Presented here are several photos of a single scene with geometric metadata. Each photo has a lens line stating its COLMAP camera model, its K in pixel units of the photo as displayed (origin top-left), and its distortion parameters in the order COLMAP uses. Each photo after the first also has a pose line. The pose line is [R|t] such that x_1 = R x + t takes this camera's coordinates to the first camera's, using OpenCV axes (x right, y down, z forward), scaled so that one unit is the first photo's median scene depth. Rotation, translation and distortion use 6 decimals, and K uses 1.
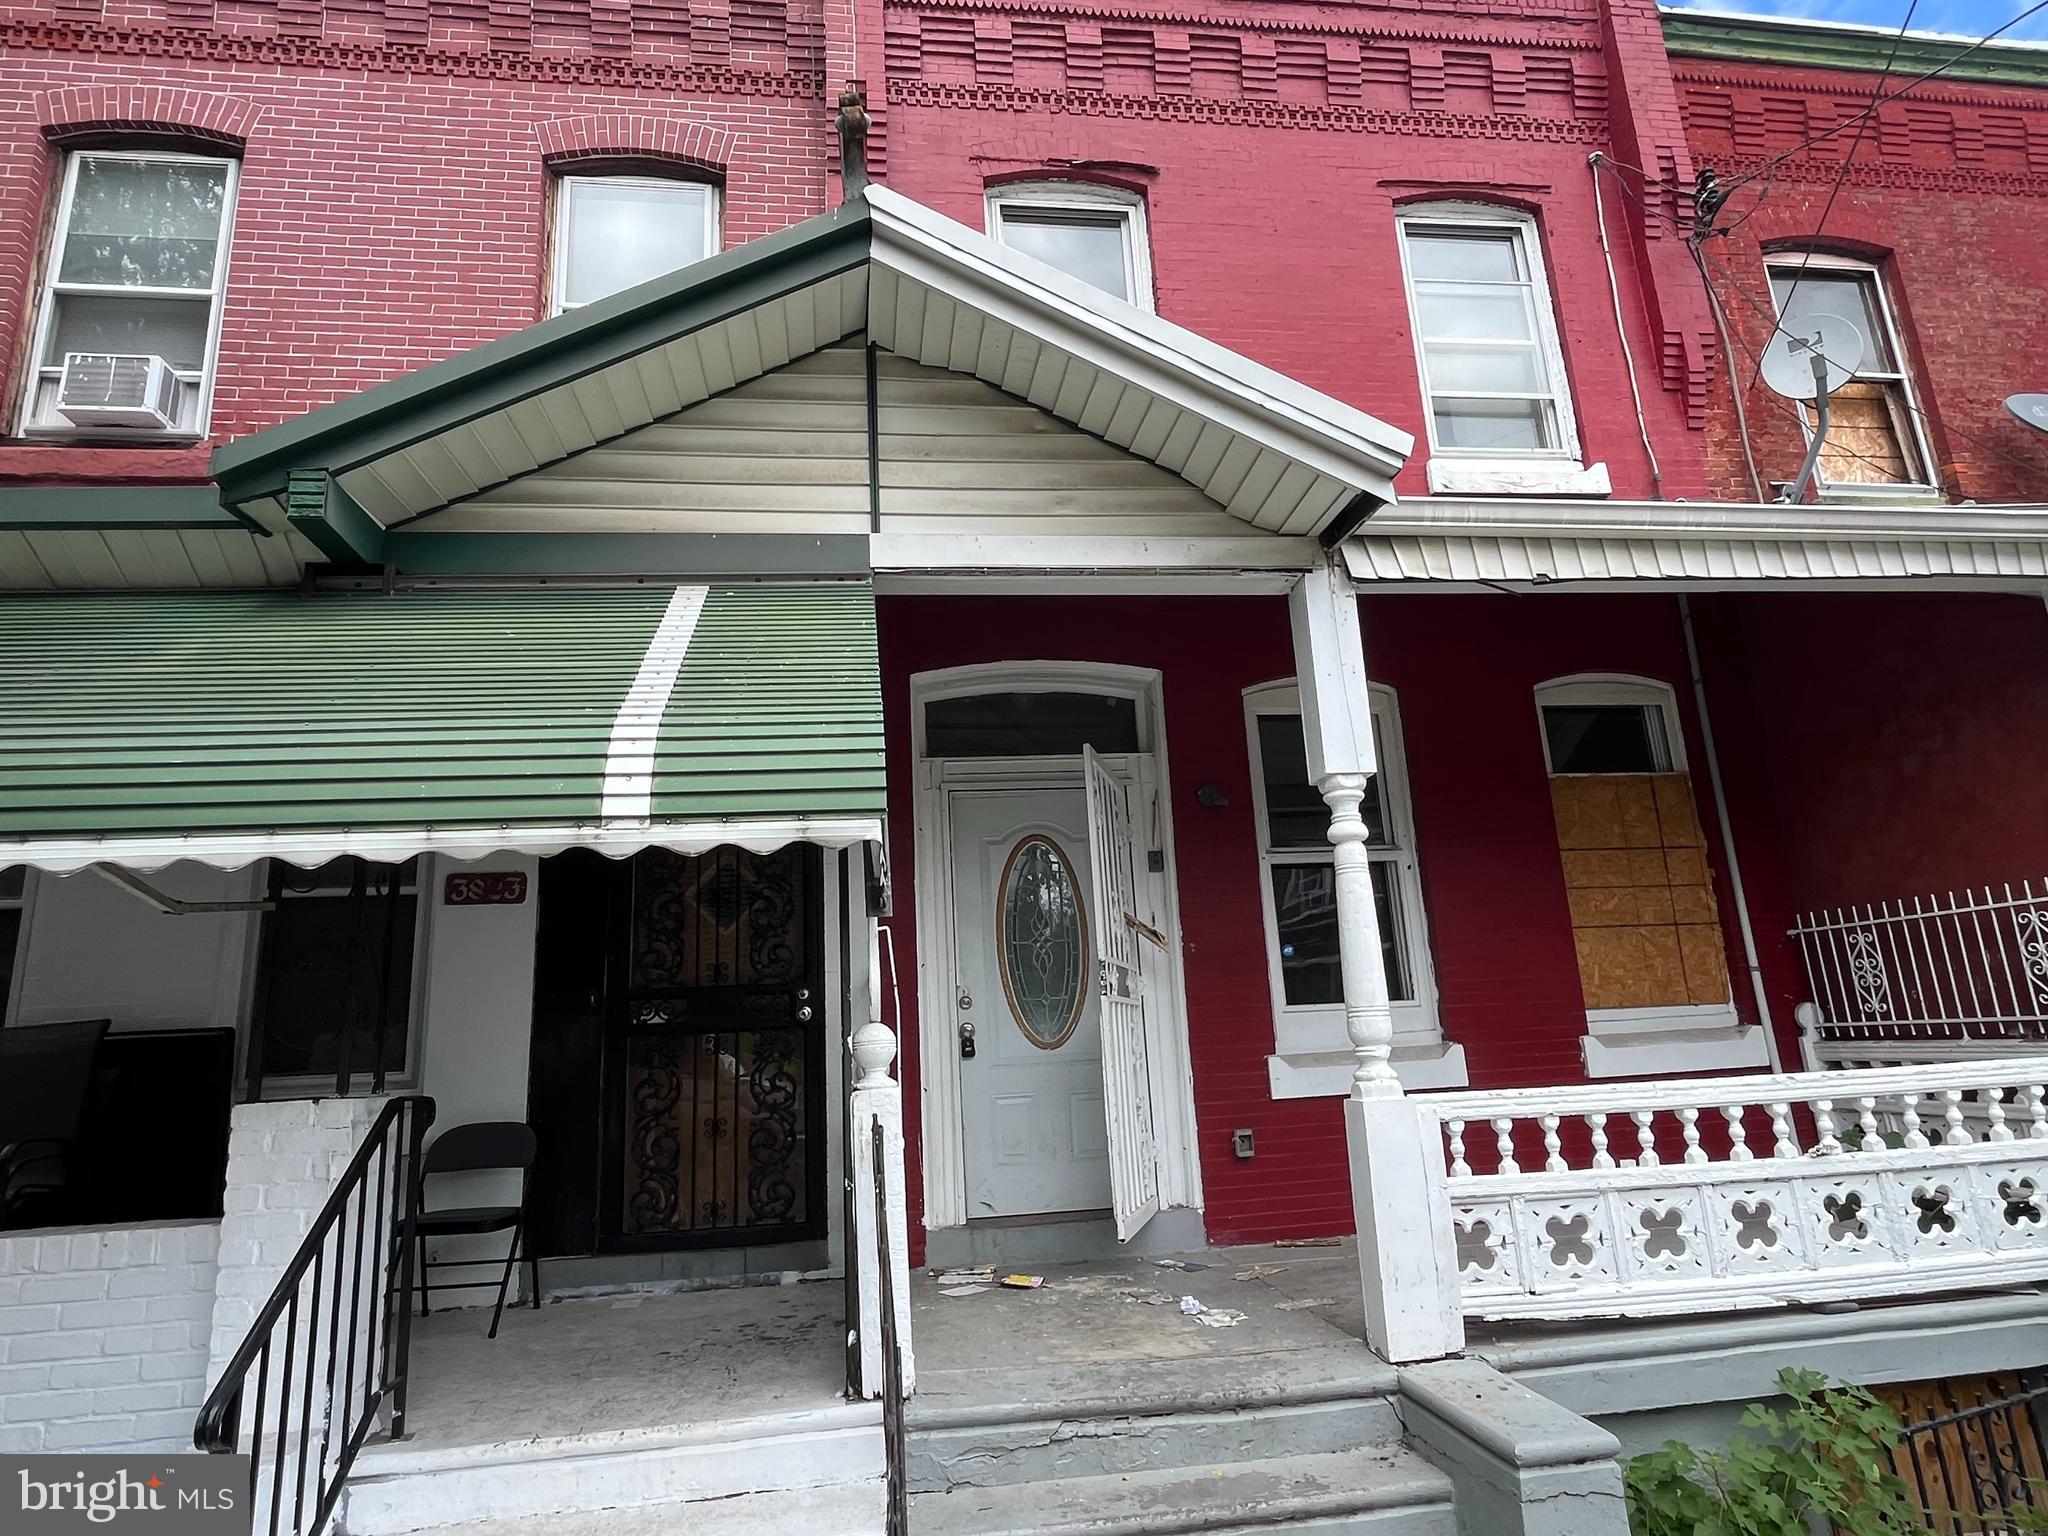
lens RADIAL K [[1069.4, 0, 1024.0], [0, 1069.4, 768.0], [0, 0, 1]] dist [-0.003872, -0.000903]
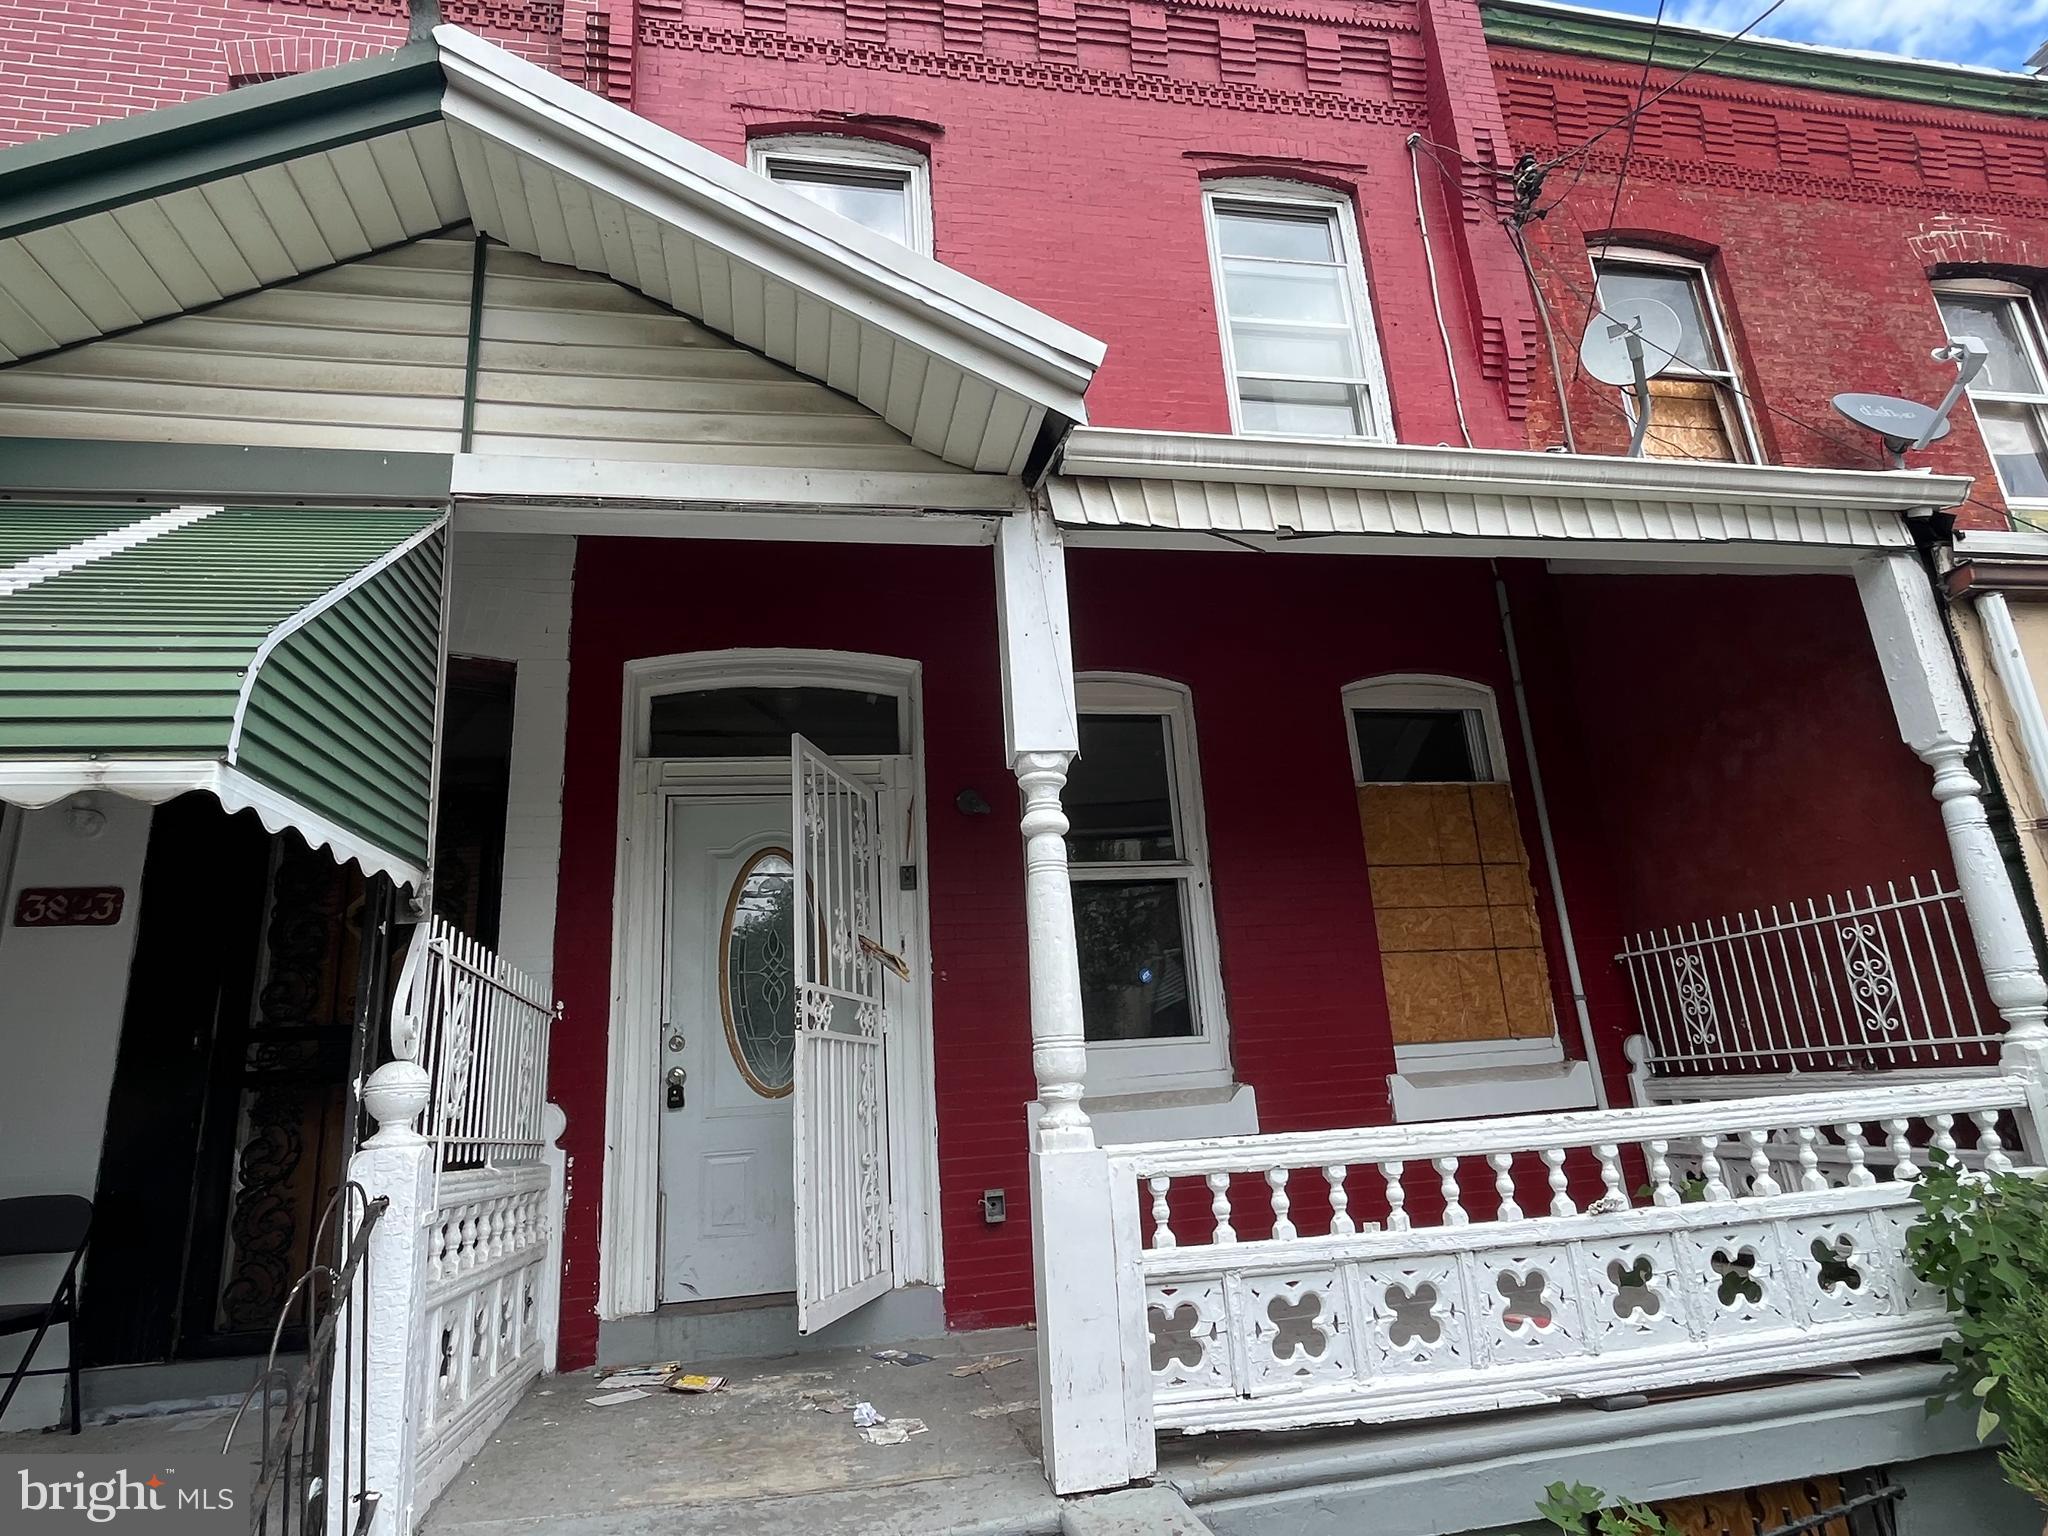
lens RADIAL K [[1066.6, 0, 1024.0], [0, 1066.6, 768.0], [0, 0, 1]] dist [-0.006838, 0.000464]
pose [[0.998314, 0.005032, 0.057818, 0.171184], [-0.002256, 0.998847, -0.047963, 0.040607], [-0.057993, 0.047752, 0.997174, 0.127549]]
